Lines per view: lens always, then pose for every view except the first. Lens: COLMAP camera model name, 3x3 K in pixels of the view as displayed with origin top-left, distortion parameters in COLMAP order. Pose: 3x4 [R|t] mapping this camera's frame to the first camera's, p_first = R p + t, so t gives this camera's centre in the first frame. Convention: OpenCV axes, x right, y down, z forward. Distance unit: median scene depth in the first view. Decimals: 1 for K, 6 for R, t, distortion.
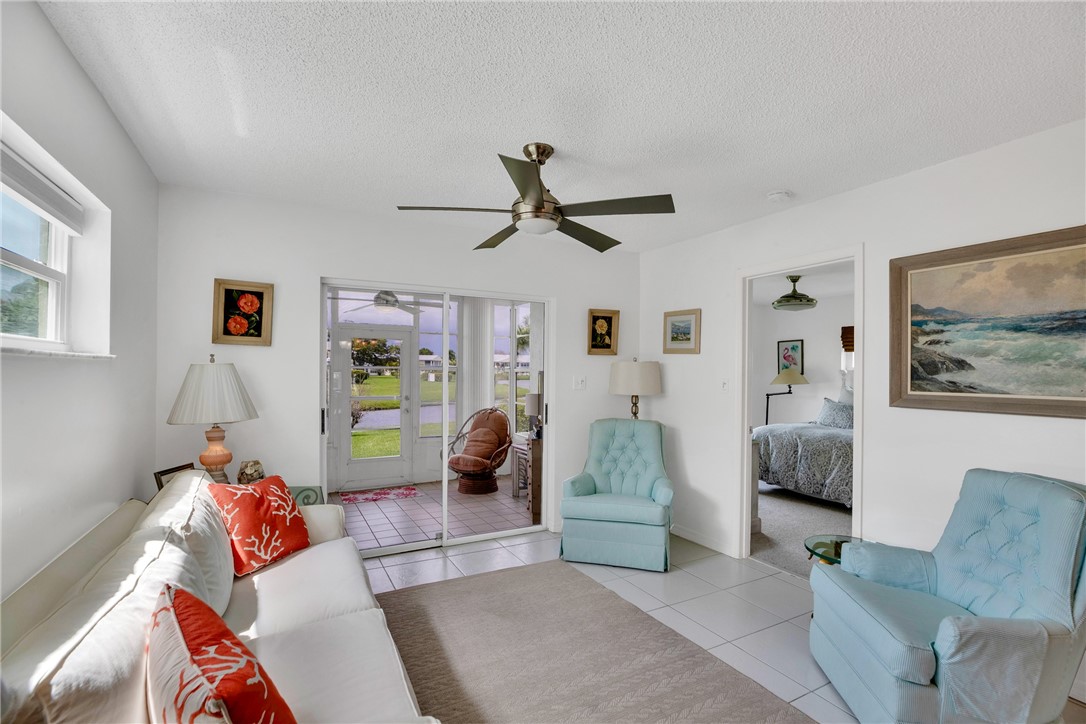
lens RADIAL K [[500.0, 0, 552.7], [0, 500.0, 370.8], [0, 0, 1]] dist [-0.044666, 0.013607]
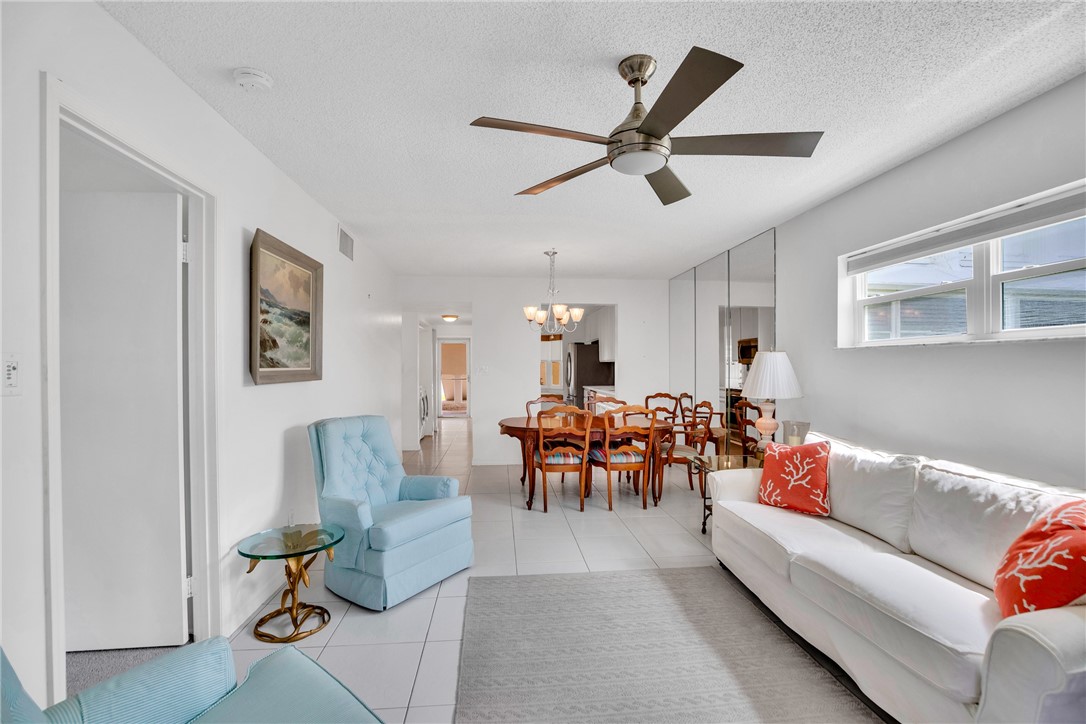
lens RADIAL K [[500.0, 0, 552.7], [0, 500.0, 370.8], [0, 0, 1]] dist [-0.044666, 0.013607]
pose [[-0.923516, -0.013453, 0.383325, -0.195078], [-0.008995, 0.999870, 0.013419, 0.027184], [-0.383456, 0.008944, -0.923516, 1.637144]]
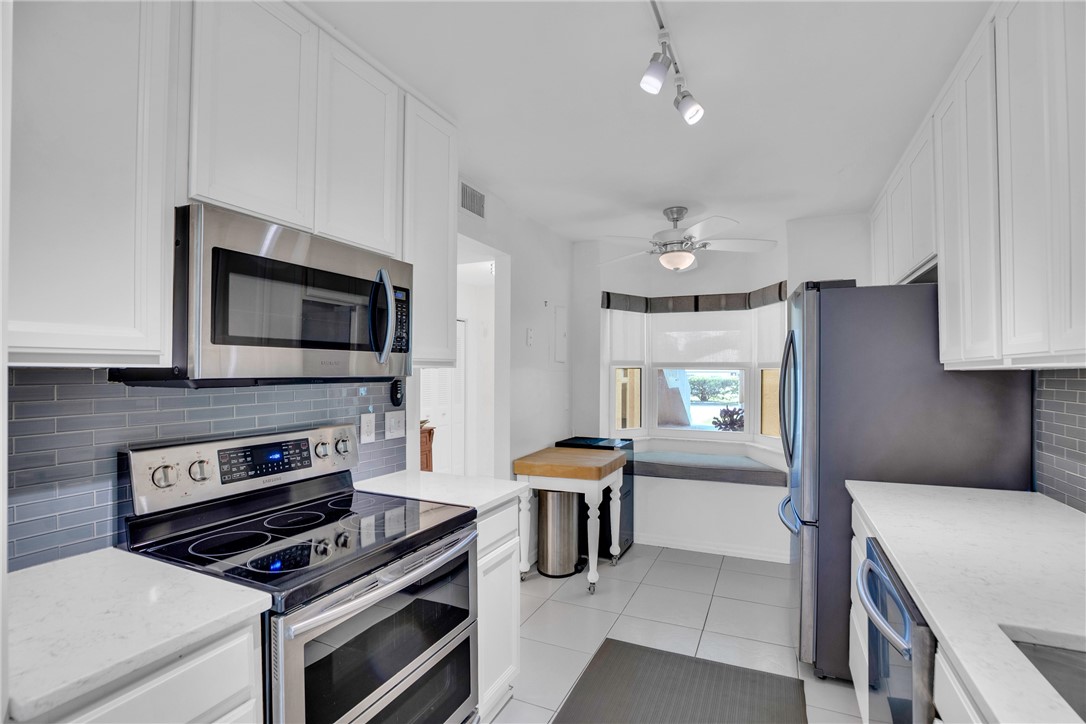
lens RADIAL K [[500.0, 0, 552.7], [0, 500.0, 370.8], [0, 0, 1]] dist [-0.044666, 0.013607]
pose [[-0.601197, -0.010575, 0.799031, 0.673752], [-0.007610, 0.999943, 0.007508, 0.009441], [-0.799064, -0.001567, -0.601243, -1.022634]]
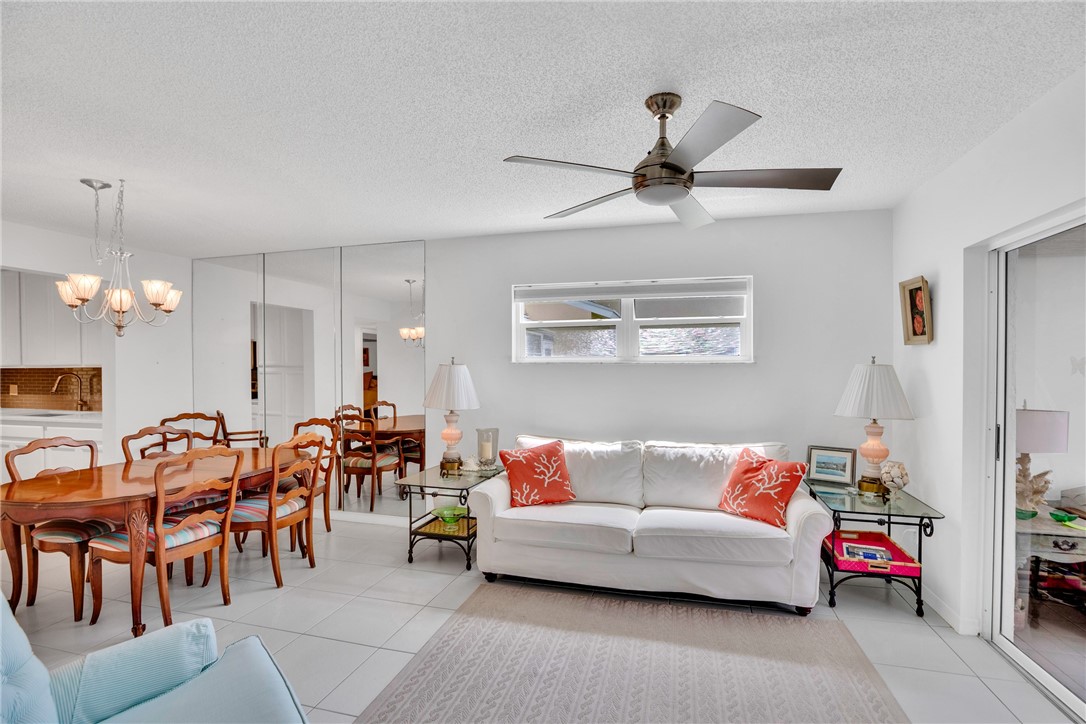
lens RADIAL K [[500.0, 0, 552.7], [0, 500.0, 370.8], [0, 0, 1]] dist [-0.044666, 0.013607]
pose [[-0.687135, -0.001910, -0.726527, 0.637738], [-0.005777, 0.999979, 0.002835, 0.000004], [0.726507, 0.006145, -0.687132, 1.320333]]
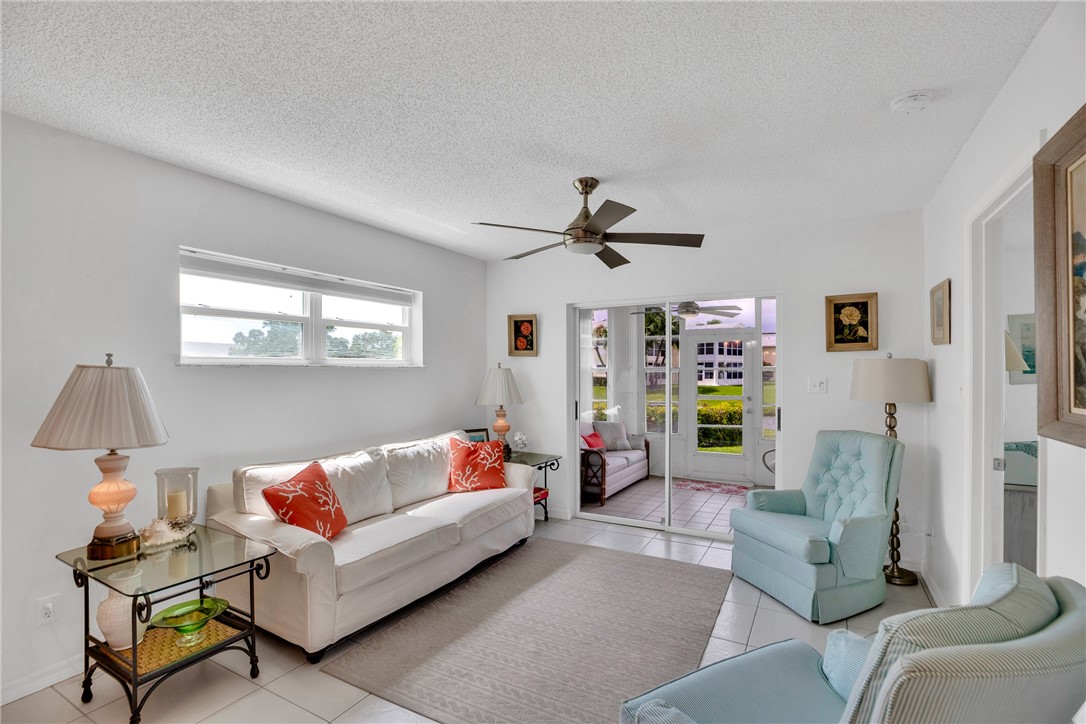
lens RADIAL K [[500.0, 0, 552.7], [0, 500.0, 370.8], [0, 0, 1]] dist [-0.044666, 0.013607]
pose [[0.541078, -0.008984, -0.840924, 0.832308], [0.006219, 0.999958, -0.006681, 0.004081], [0.840949, -0.001615, 0.541112, 0.278968]]
